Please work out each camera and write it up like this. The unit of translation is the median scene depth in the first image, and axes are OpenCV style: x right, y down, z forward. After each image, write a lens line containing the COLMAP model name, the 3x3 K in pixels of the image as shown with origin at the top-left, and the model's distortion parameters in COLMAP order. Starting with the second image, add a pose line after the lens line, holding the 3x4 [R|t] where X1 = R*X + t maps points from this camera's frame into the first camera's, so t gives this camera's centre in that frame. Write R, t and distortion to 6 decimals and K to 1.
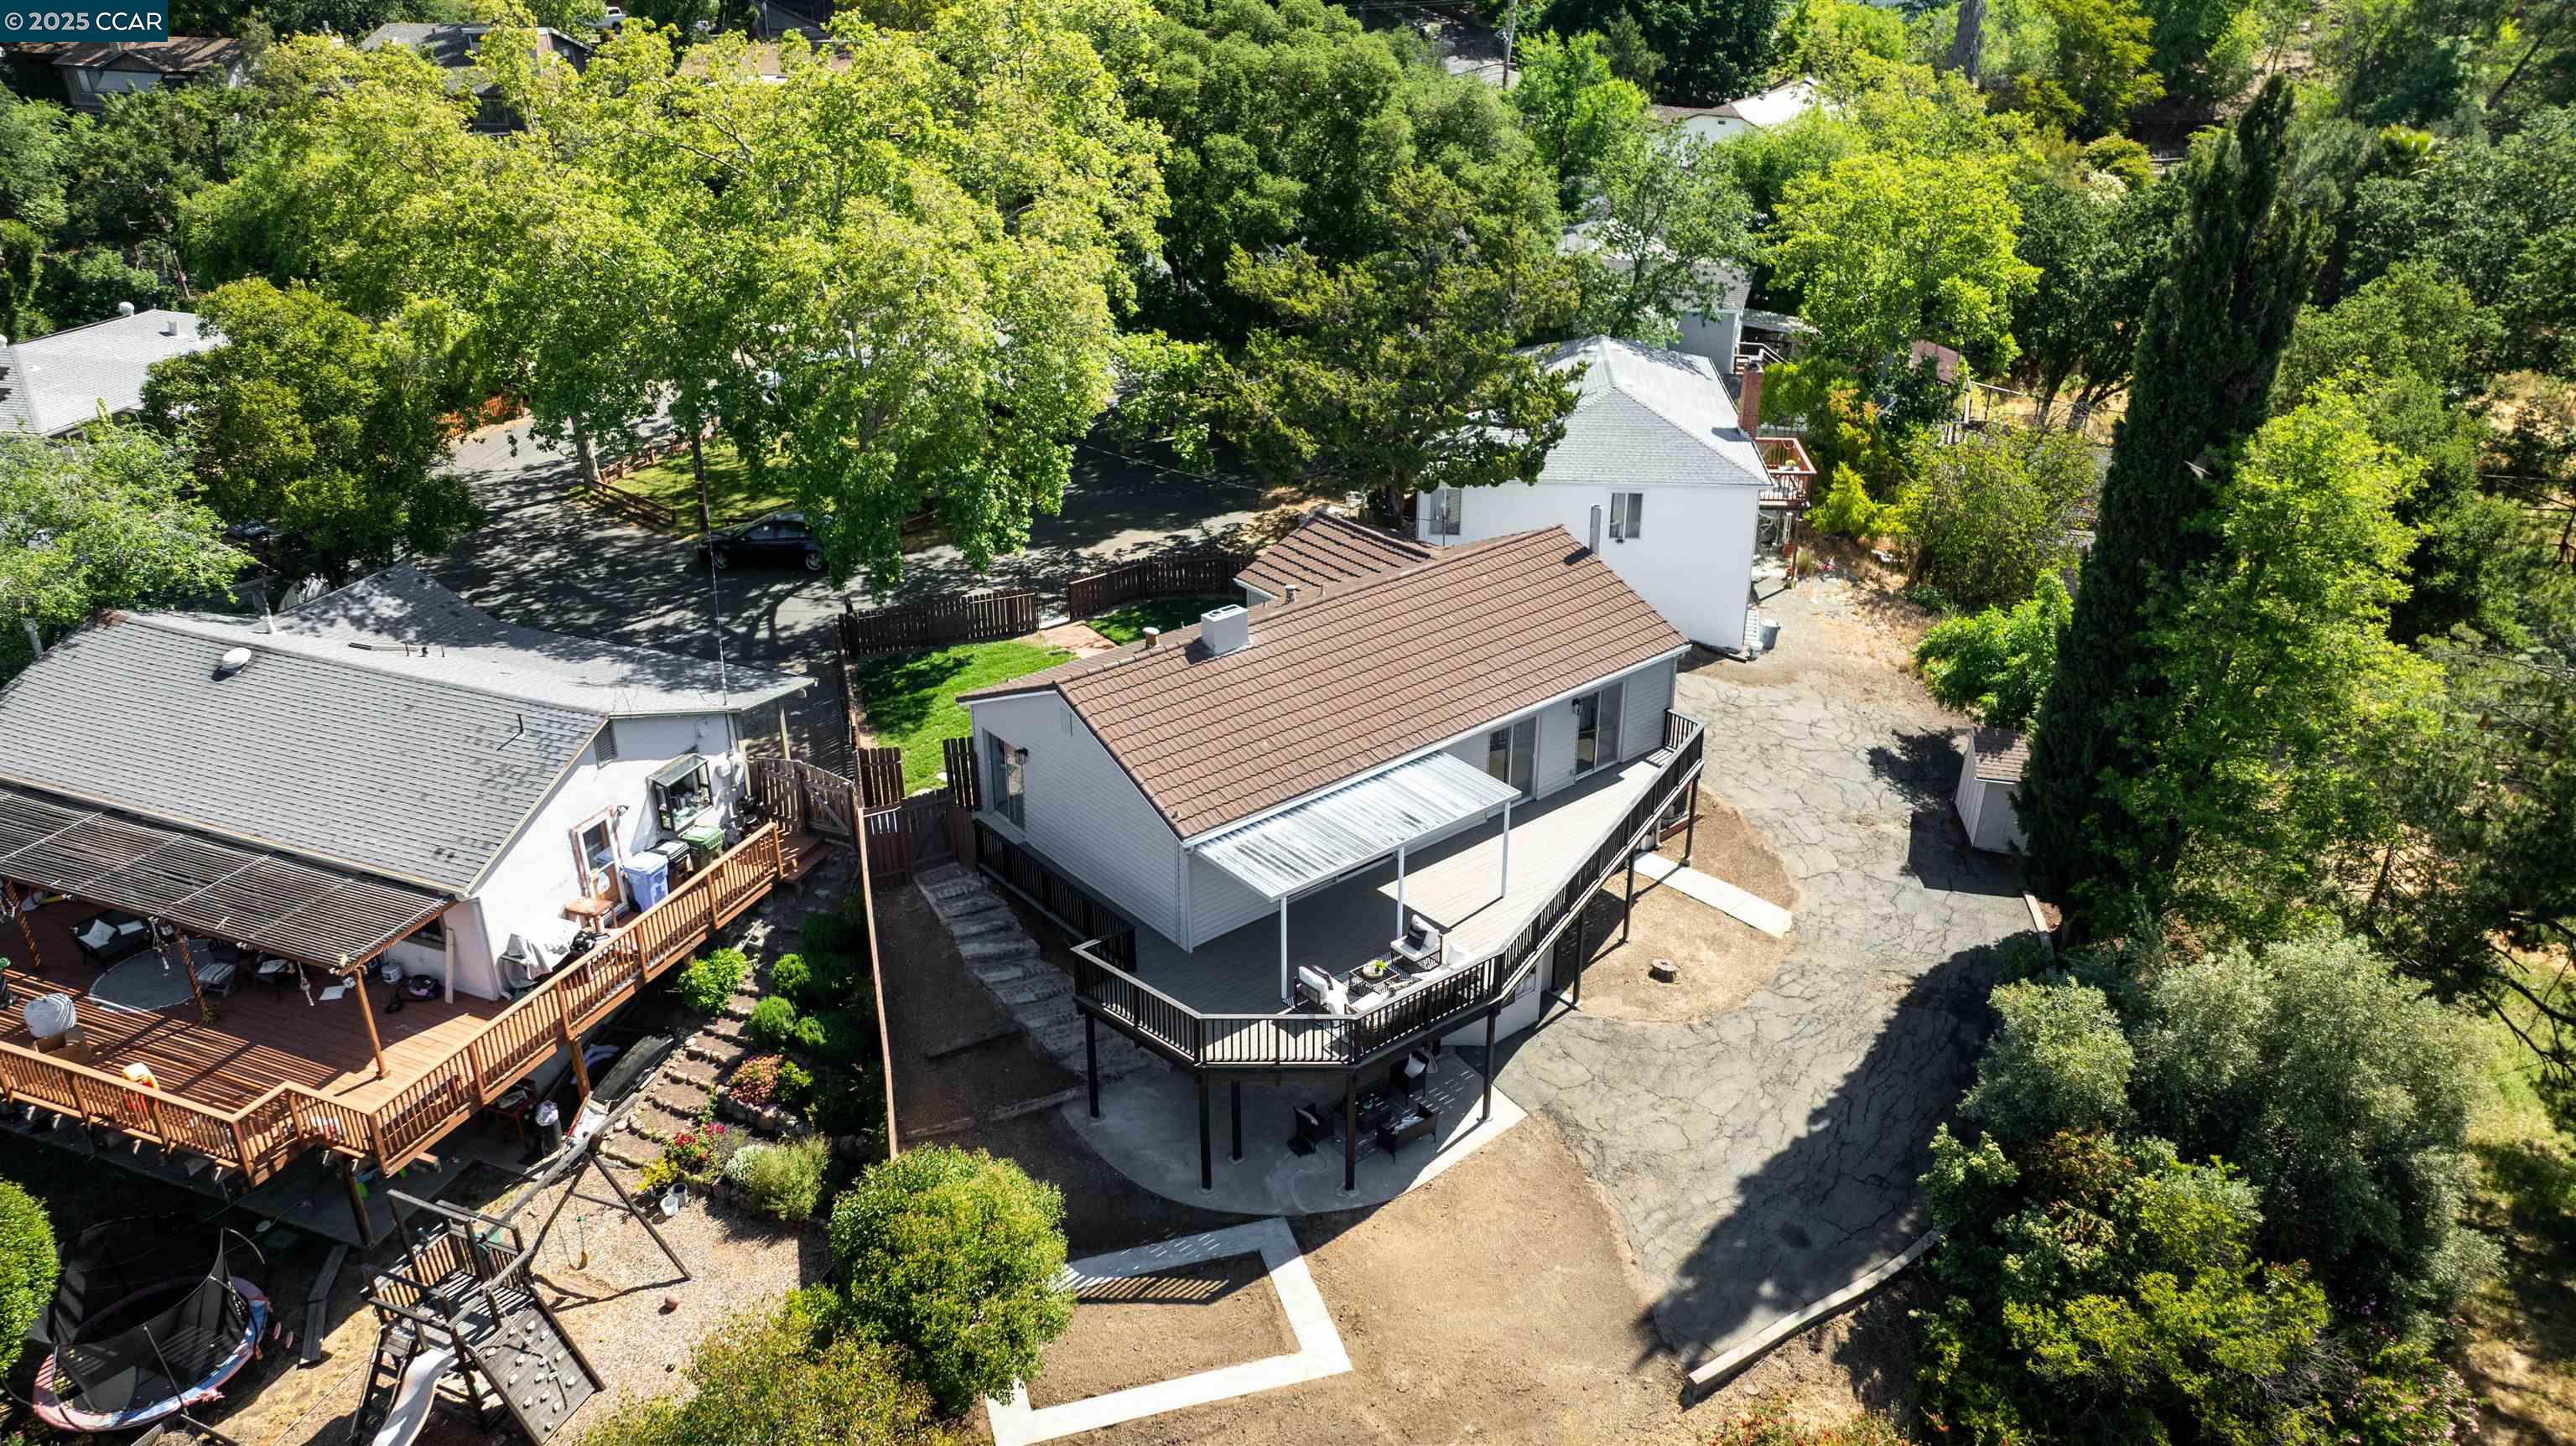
lens RADIAL K [[1809.6, 0, 1288.0], [0, 1809.6, 723.0], [0, 0, 1]] dist [0.004249, -0.140396]
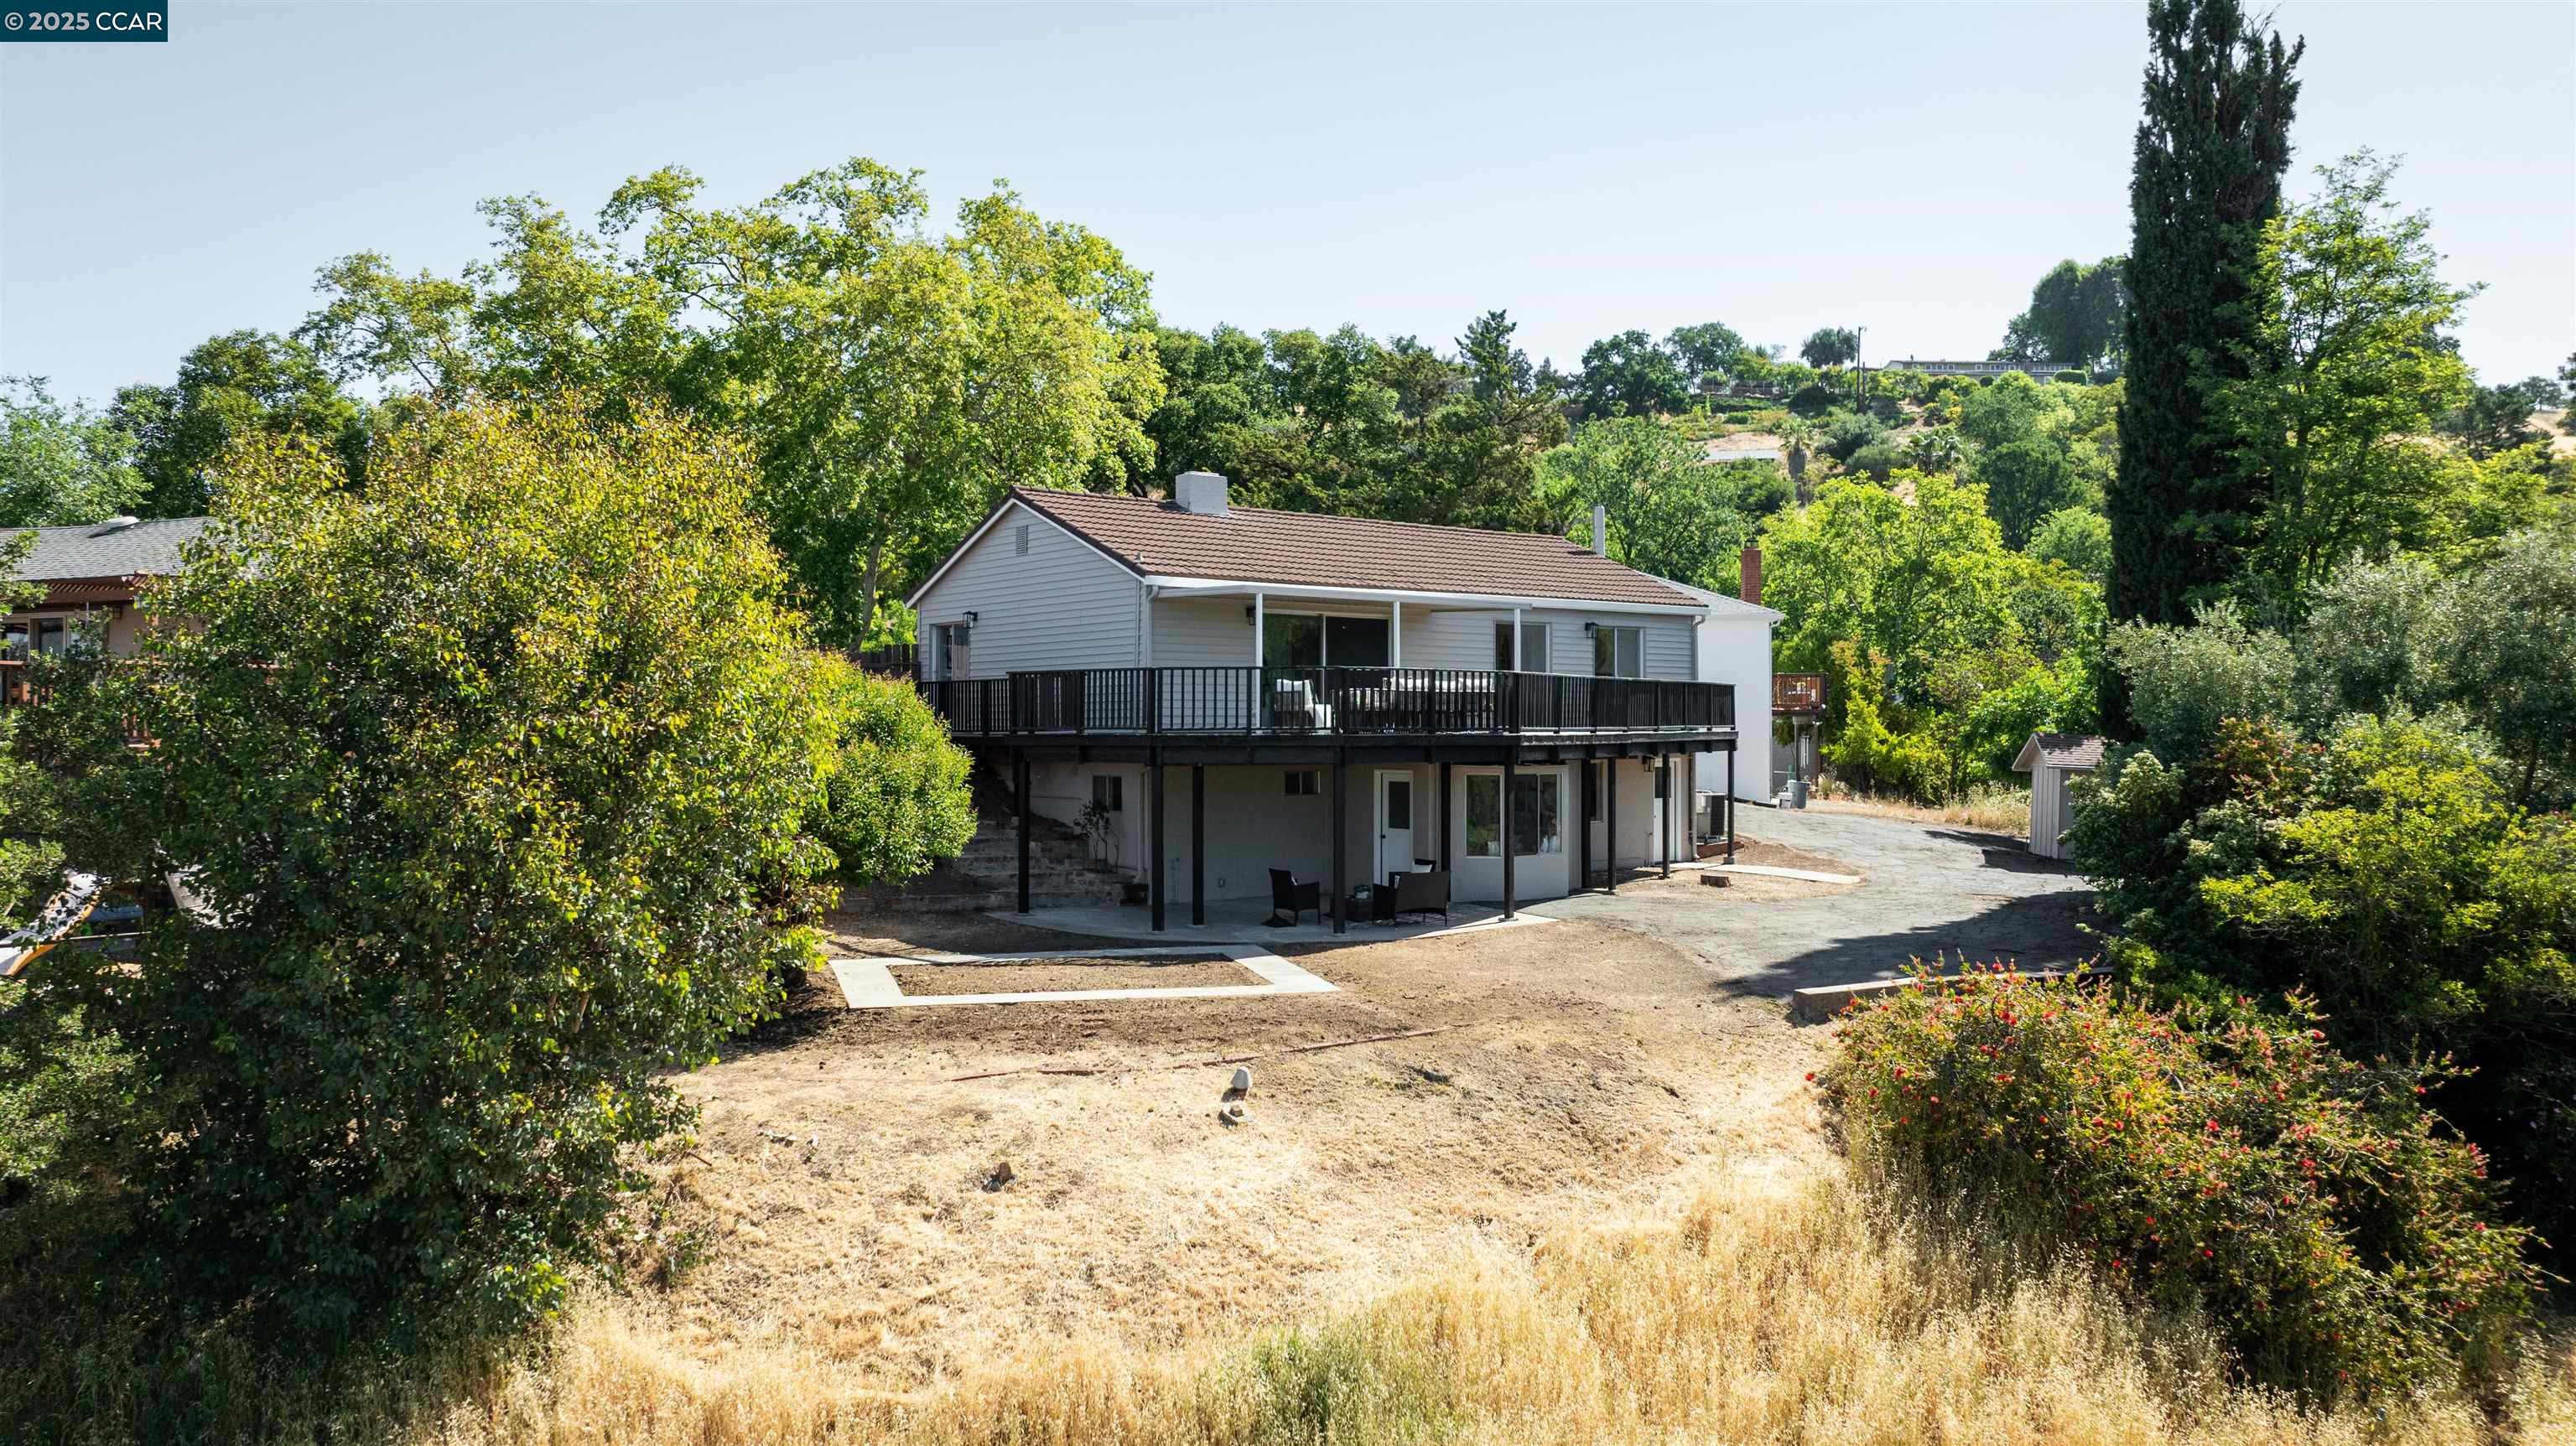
lens RADIAL K [[1809.6, 0, 1288.0], [0, 1809.6, 723.0], [0, 0, 1]] dist [0.004249, -0.140396]
pose [[0.999990, 0.004152, -0.001520, 0.011386], [-0.004402, 0.903225, -0.429144, 0.467877], [-0.000409, 0.429147, 0.903235, 0.226534]]
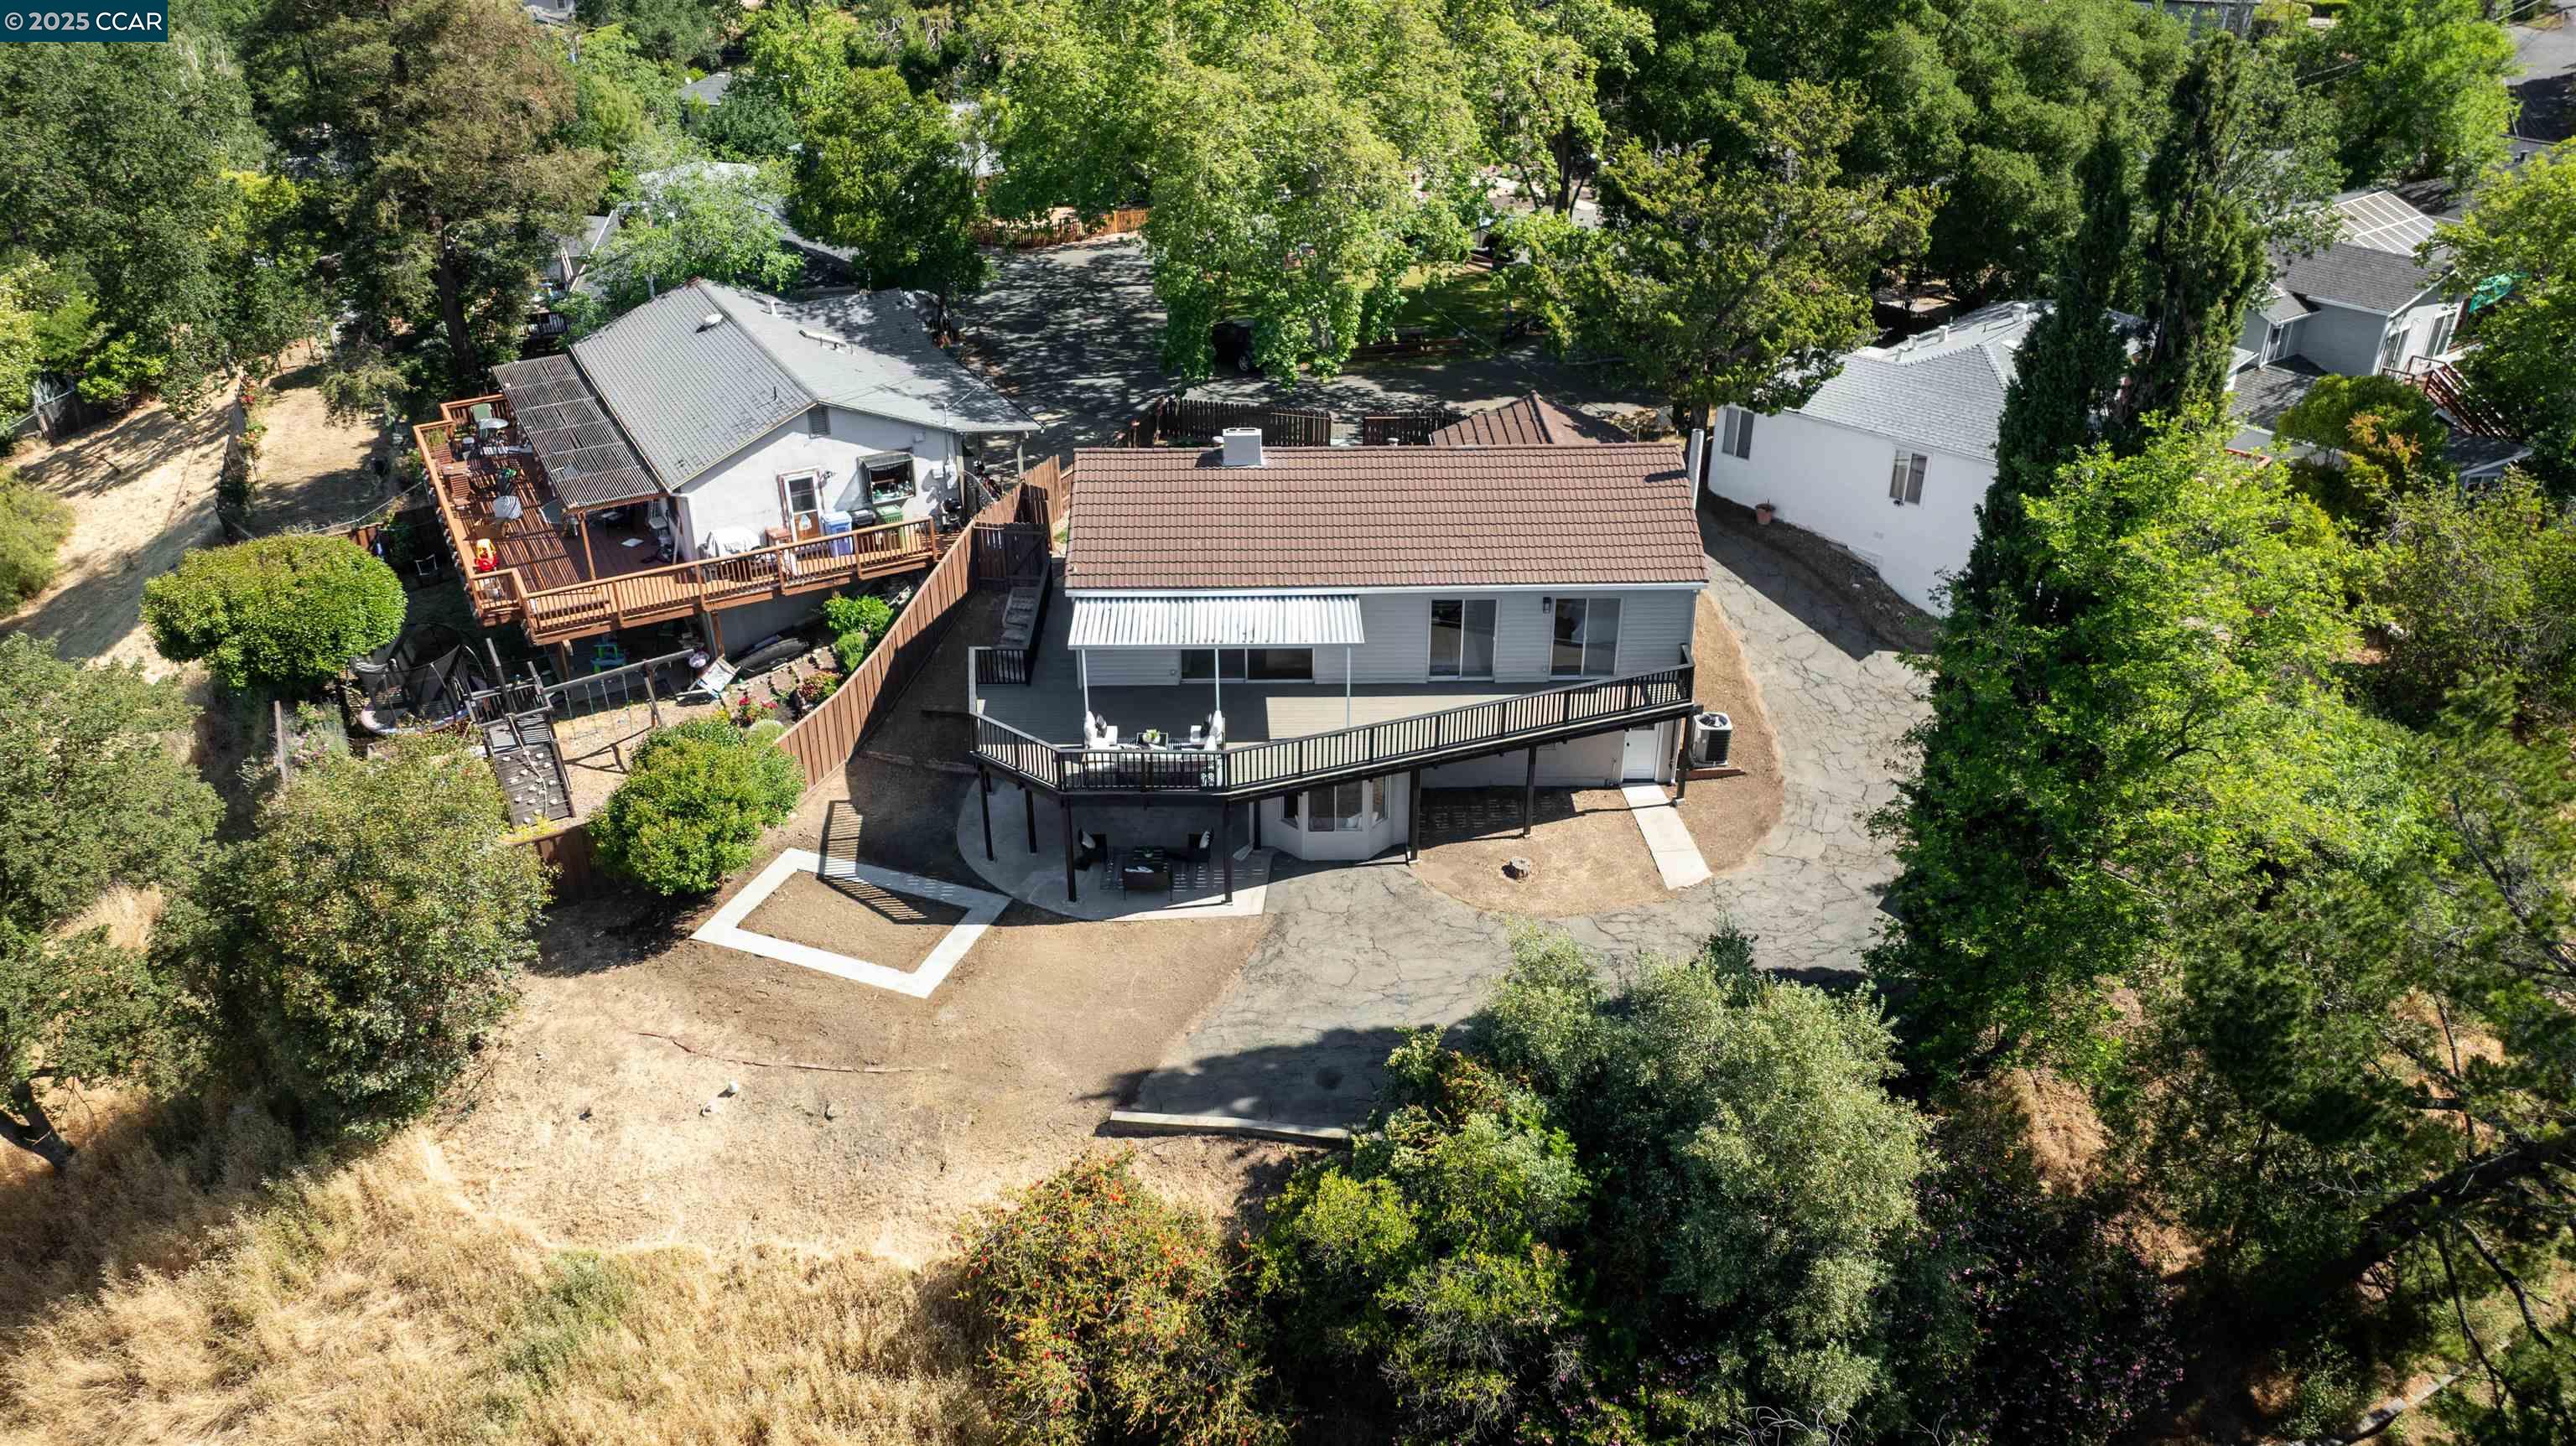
lens RADIAL K [[1809.6, 0, 1288.0], [0, 1809.6, 723.0], [0, 0, 1]] dist [0.004249, -0.140396]
pose [[0.779421, 0.294758, -0.552830, 0.701969], [-0.265207, 0.954679, 0.135107, -0.048519], [0.567599, 0.041309, 0.822268, 0.086115]]
